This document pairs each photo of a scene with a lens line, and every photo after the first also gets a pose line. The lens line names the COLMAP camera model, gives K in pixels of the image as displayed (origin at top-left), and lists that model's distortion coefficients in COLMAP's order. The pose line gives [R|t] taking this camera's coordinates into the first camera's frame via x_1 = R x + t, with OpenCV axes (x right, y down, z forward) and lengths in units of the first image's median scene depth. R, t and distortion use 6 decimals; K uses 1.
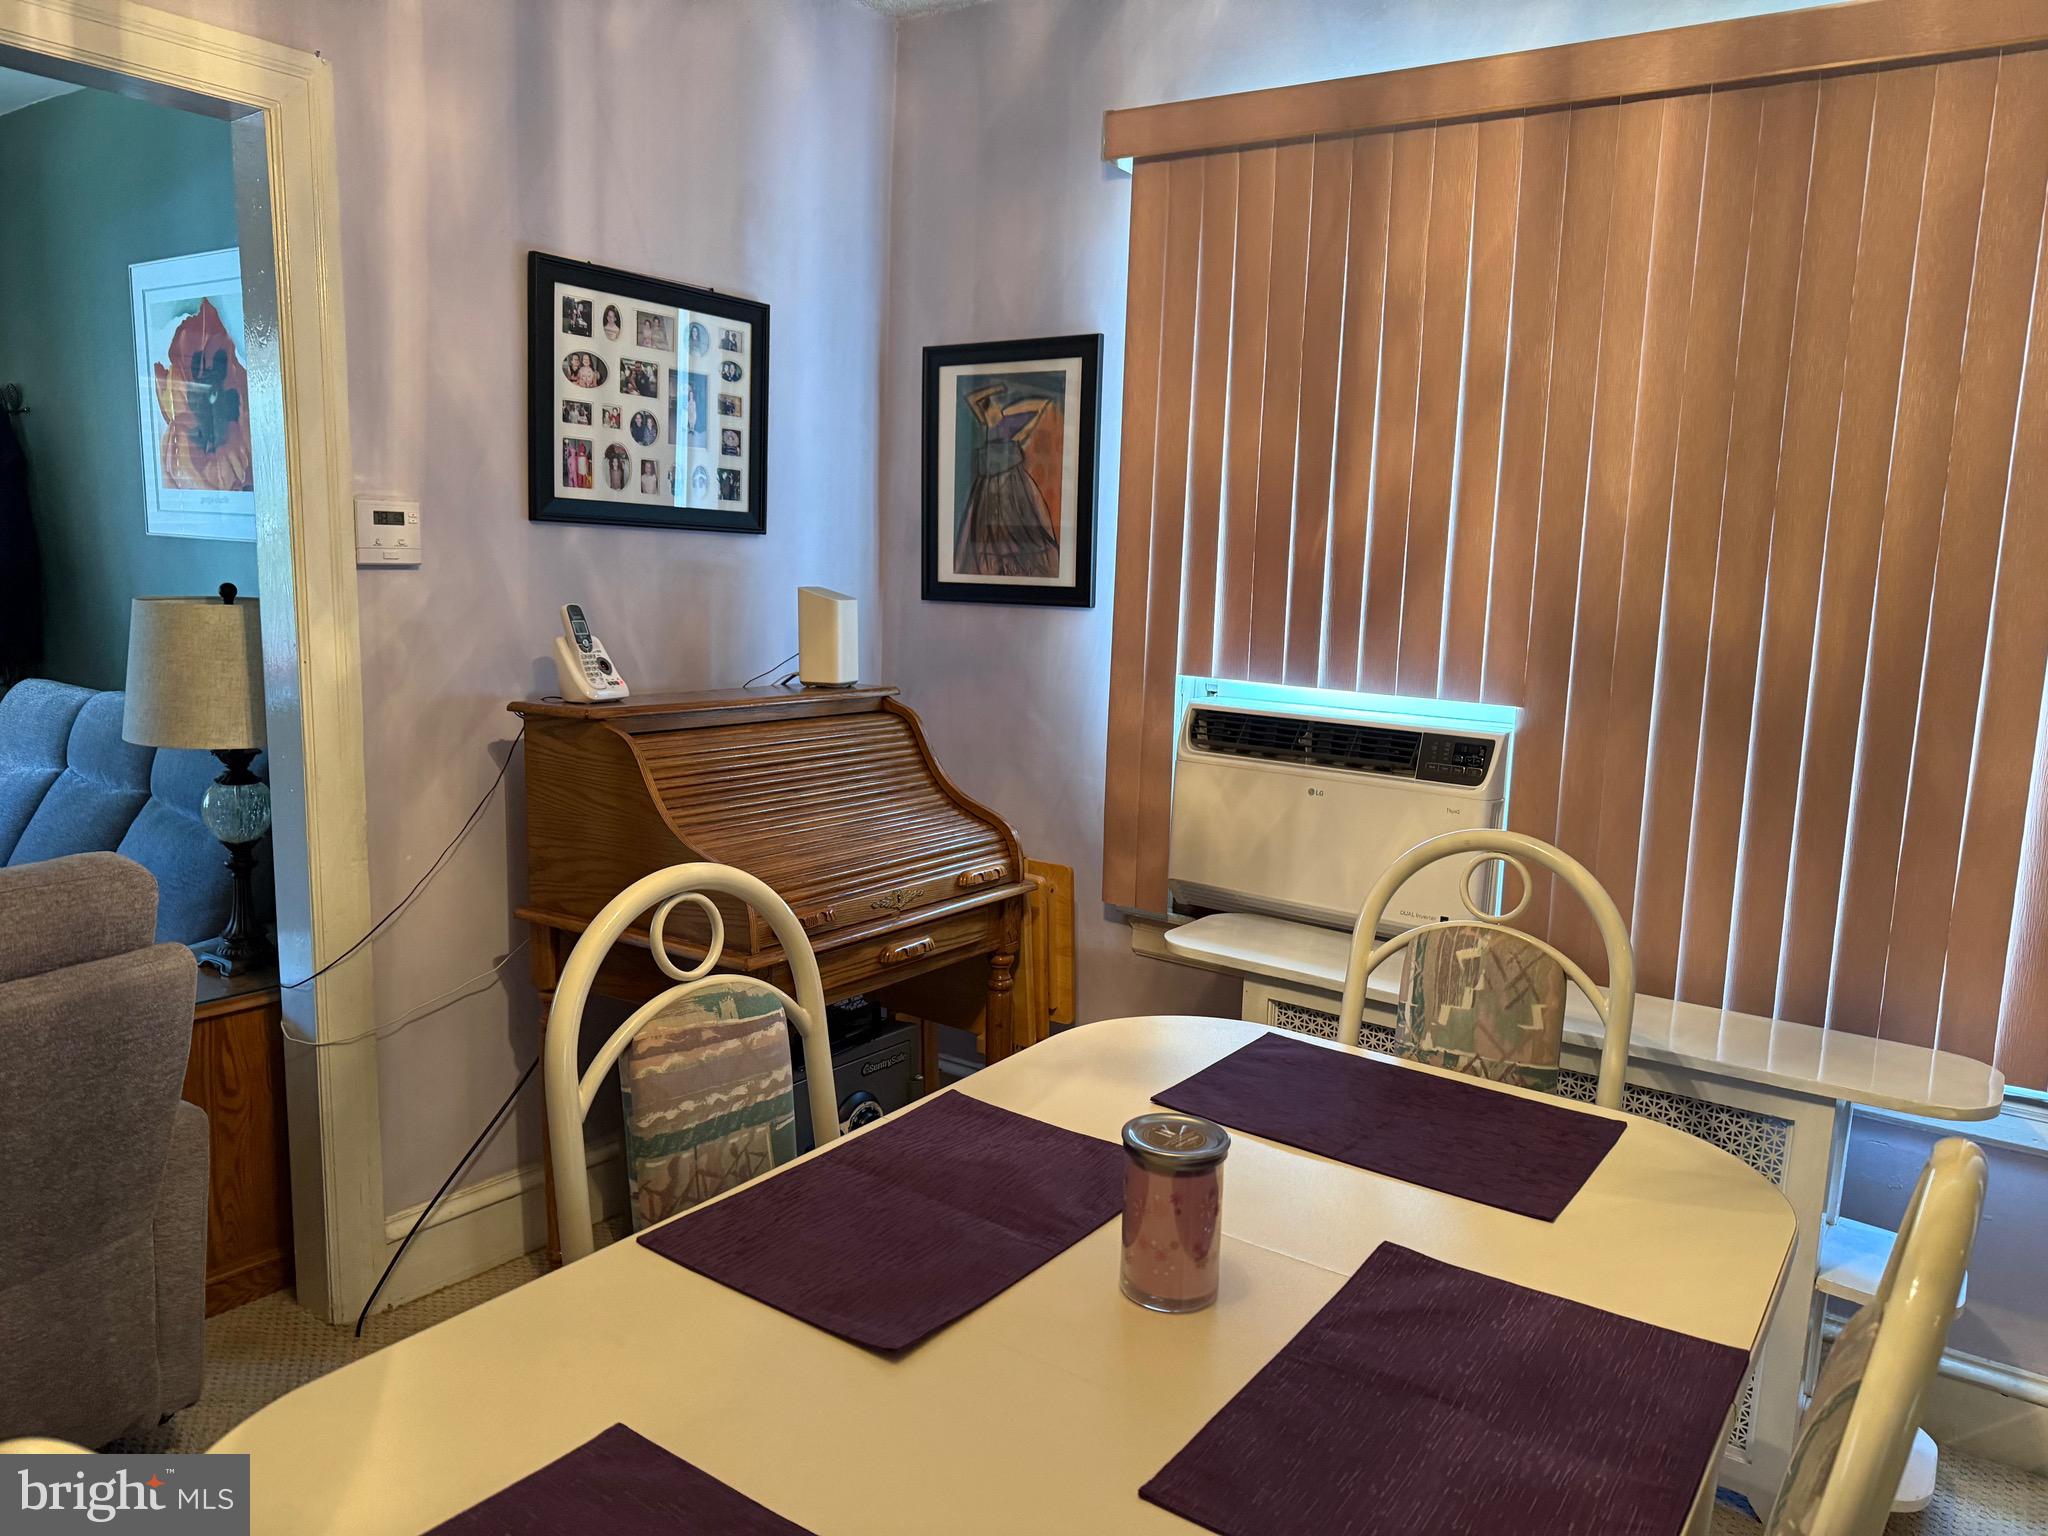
lens RADIAL K [[1448.7, 0, 1030.3], [0, 1448.7, 775.8], [0, 0, 1]] dist [0.067173, -0.071243]
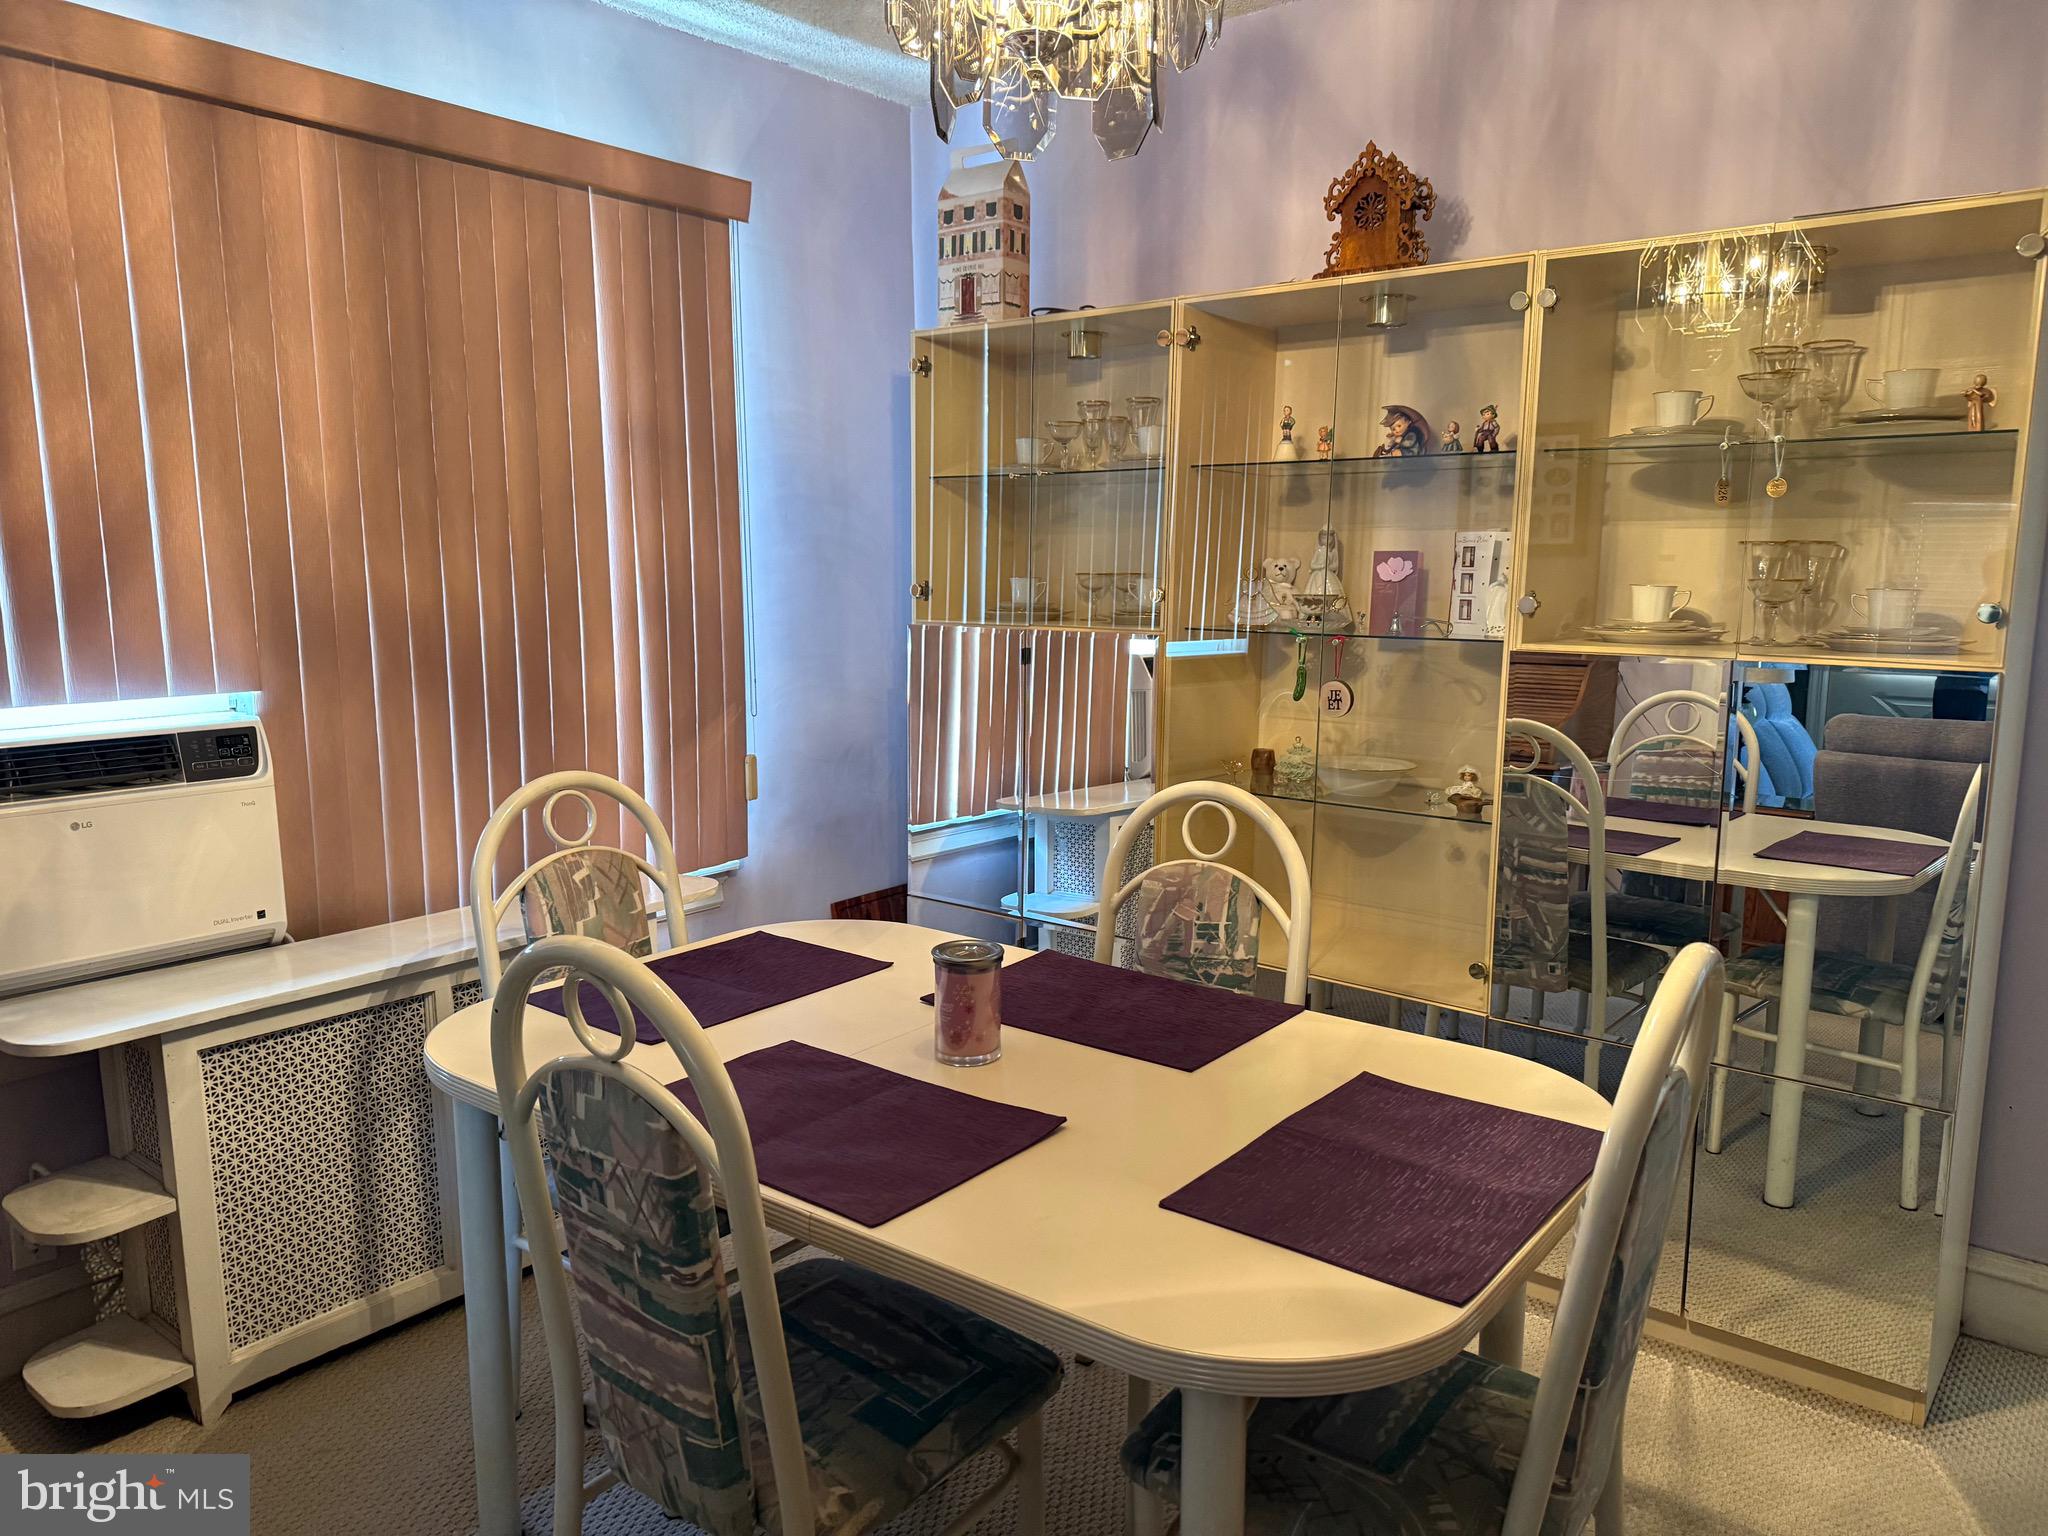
lens RADIAL K [[1448.7, 0, 1027.2], [0, 1448.7, 776.2], [0, 0, 1]] dist [0.067173, -0.071243]
pose [[0.034929, -0.190138, 0.981136, -0.662990], [0.155984, 0.970740, 0.182570, -0.093063], [-0.987142, 0.146664, 0.063565, 0.420457]]
